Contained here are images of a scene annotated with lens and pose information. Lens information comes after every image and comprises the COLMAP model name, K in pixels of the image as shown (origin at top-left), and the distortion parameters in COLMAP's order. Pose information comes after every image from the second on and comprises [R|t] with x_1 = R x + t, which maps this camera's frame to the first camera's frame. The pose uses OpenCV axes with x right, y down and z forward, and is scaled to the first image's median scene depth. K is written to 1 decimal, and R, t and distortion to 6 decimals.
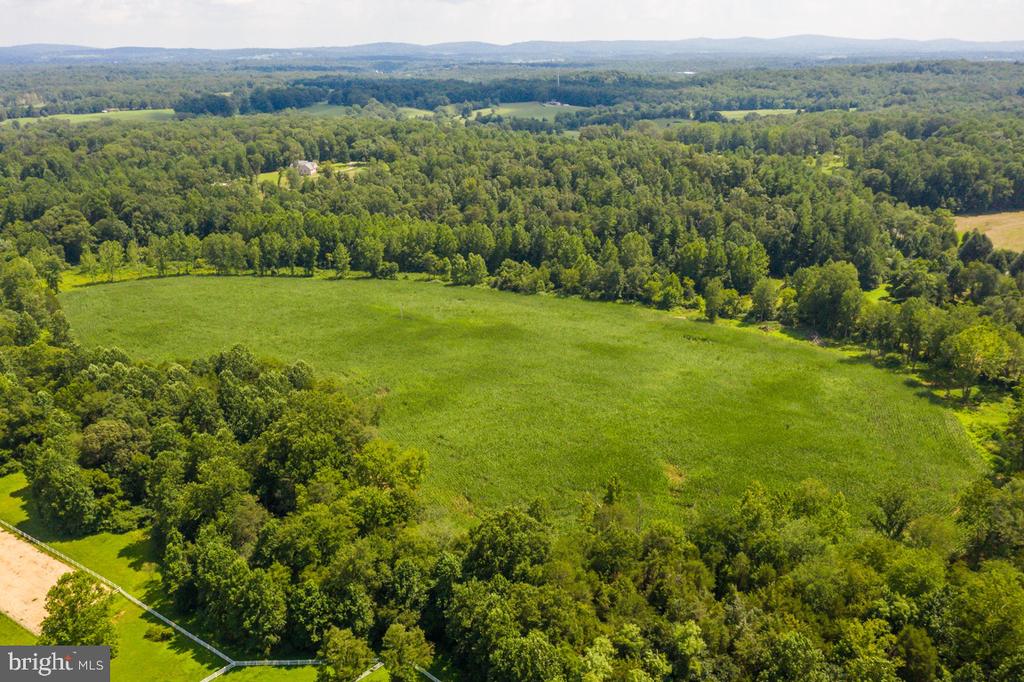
lens RADIAL K [[806.4, 0, 511.3], [0, 806.4, 332.3], [0, 0, 1]] dist [-0.018373, 0.008675]
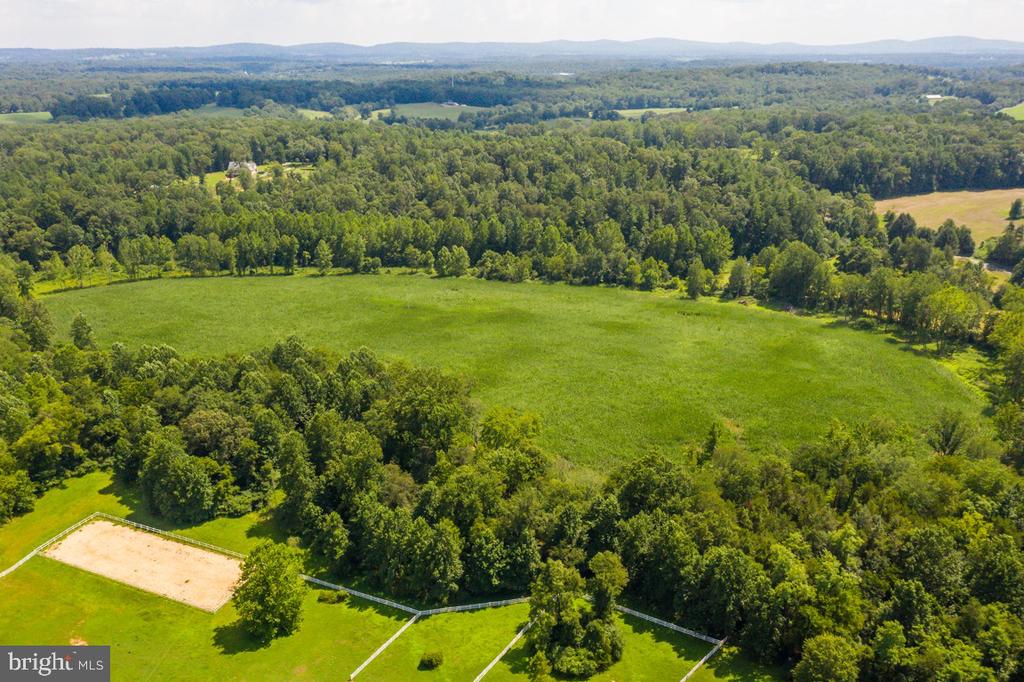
lens RADIAL K [[806.4, 0, 511.3], [0, 806.4, 332.3], [0, 0, 1]] dist [-0.018373, 0.008675]
pose [[0.986624, -0.048724, 0.155561, -0.137091], [0.049000, 0.998797, 0.002059, 0.013954], [-0.155474, 0.005592, 0.987824, -0.034265]]
